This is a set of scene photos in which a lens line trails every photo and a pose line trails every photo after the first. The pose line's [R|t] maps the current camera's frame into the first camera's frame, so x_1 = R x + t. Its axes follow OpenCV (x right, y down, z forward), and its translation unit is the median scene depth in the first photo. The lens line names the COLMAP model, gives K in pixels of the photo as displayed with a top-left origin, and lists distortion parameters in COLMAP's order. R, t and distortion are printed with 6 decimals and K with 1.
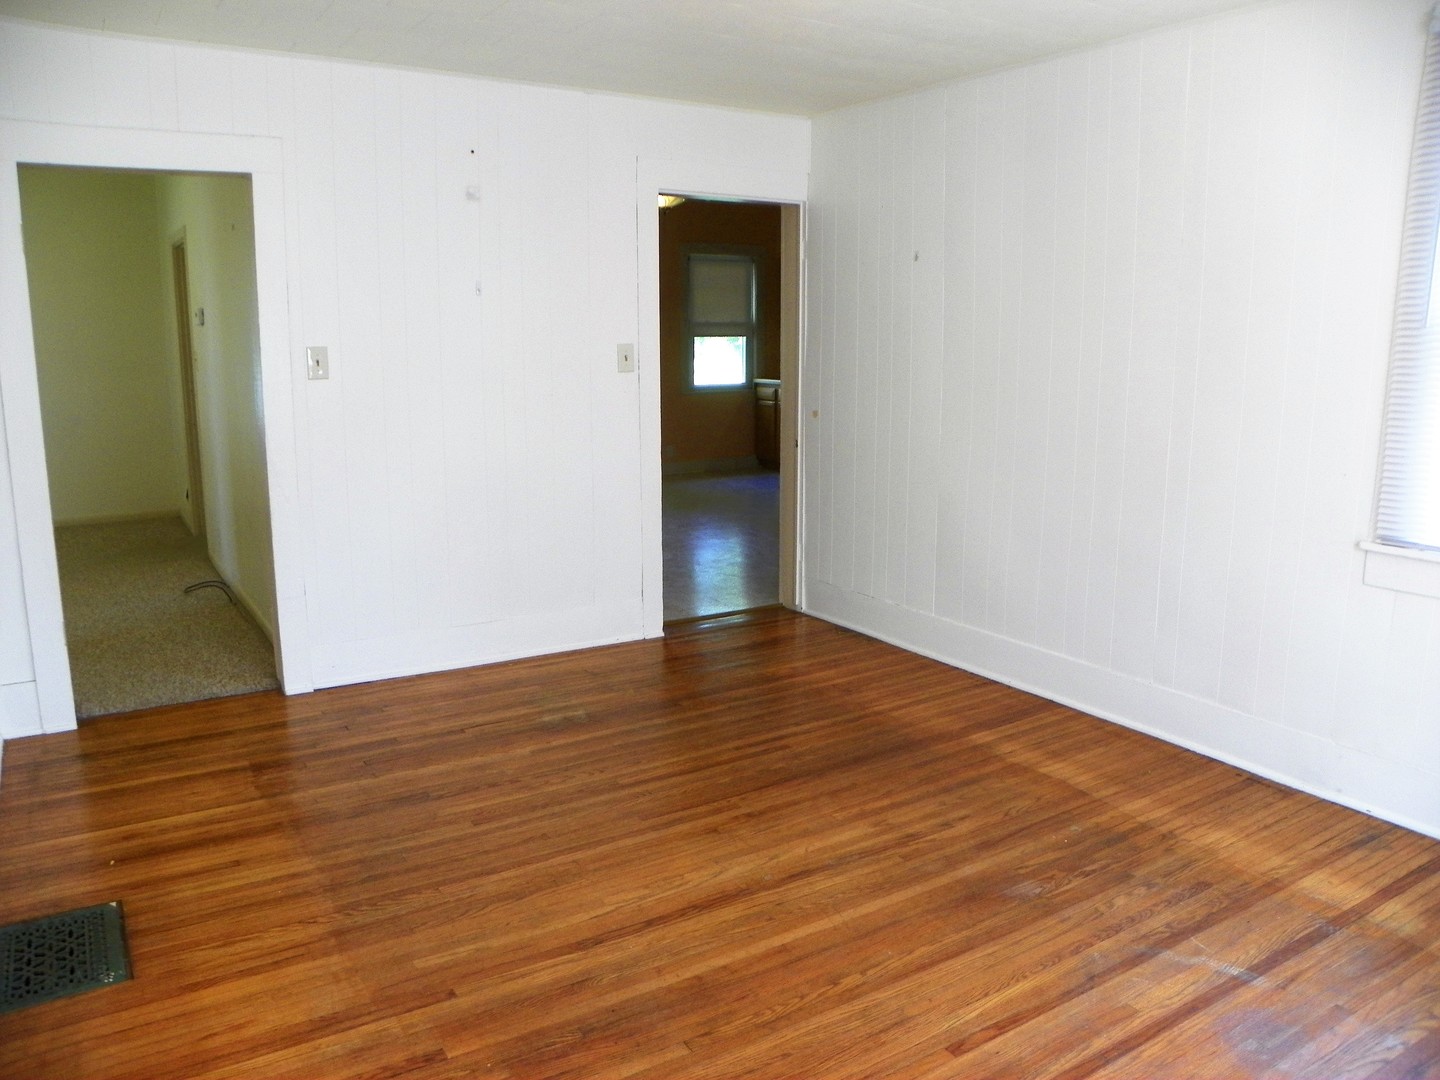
lens RADIAL K [[1079.4, 0, 720.0], [0, 1079.4, 540.0], [0, 0, 1]] dist [-0.131286, 0.081409]
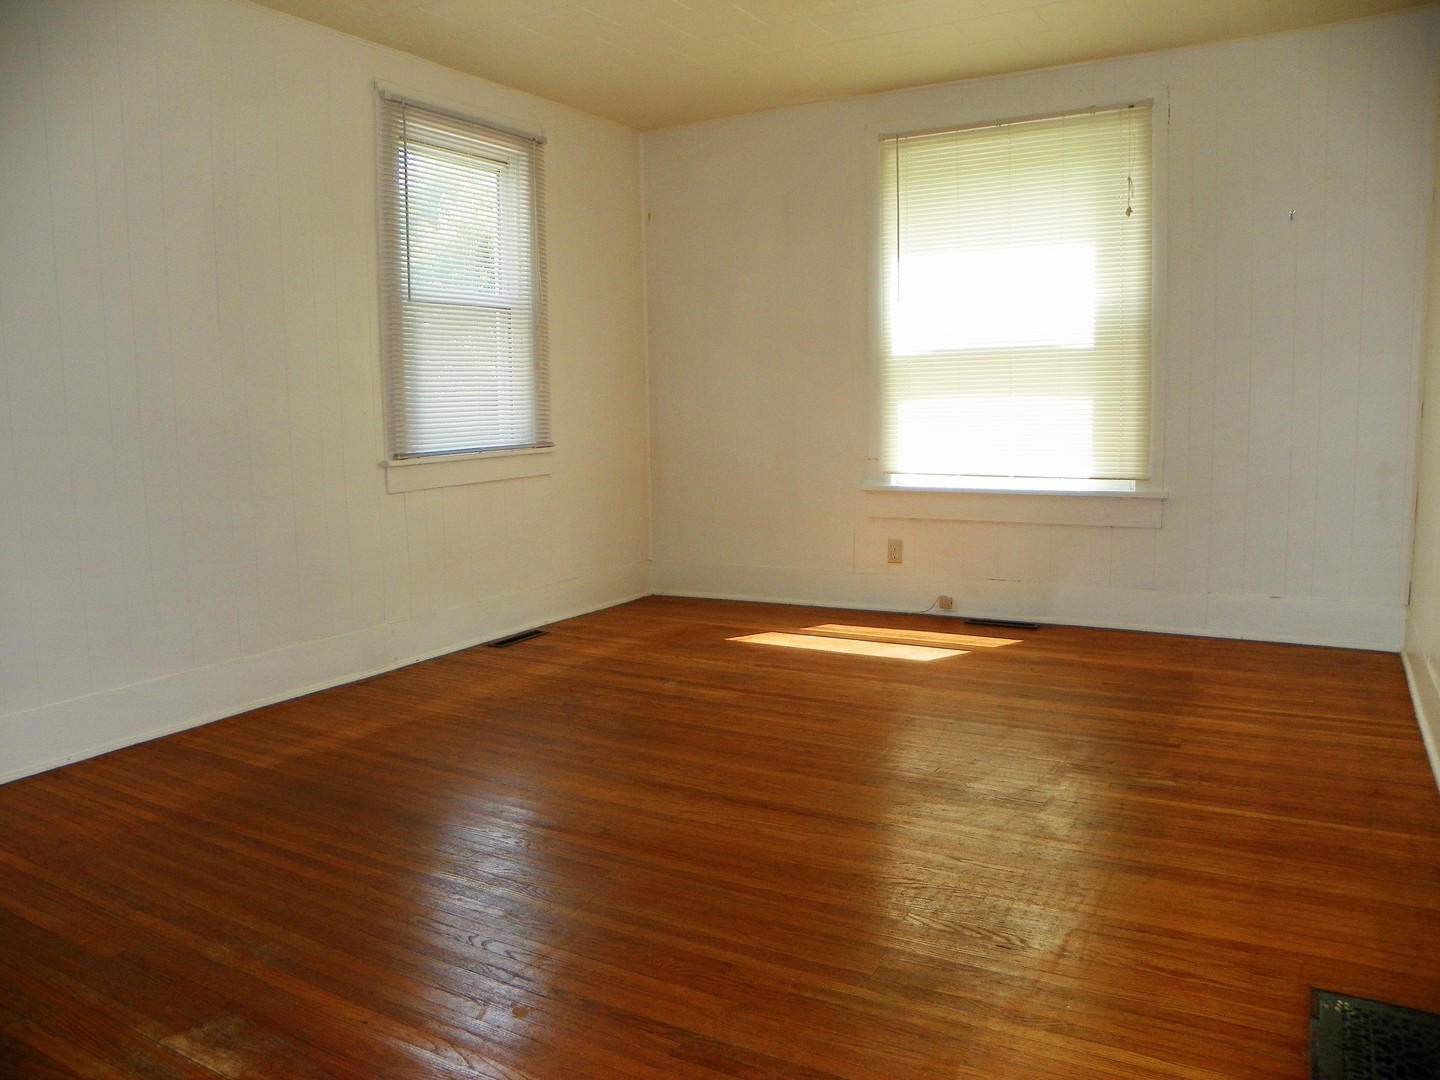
lens RADIAL K [[1079.4, 0, 720.0], [0, 1079.4, 540.0], [0, 0, 1]] dist [-0.131286, 0.081409]
pose [[-0.465695, -0.099802, 0.879300, -0.822145], [0.194023, 0.957930, 0.211485, -0.112782], [-0.863414, 0.269091, -0.426739, 1.323515]]
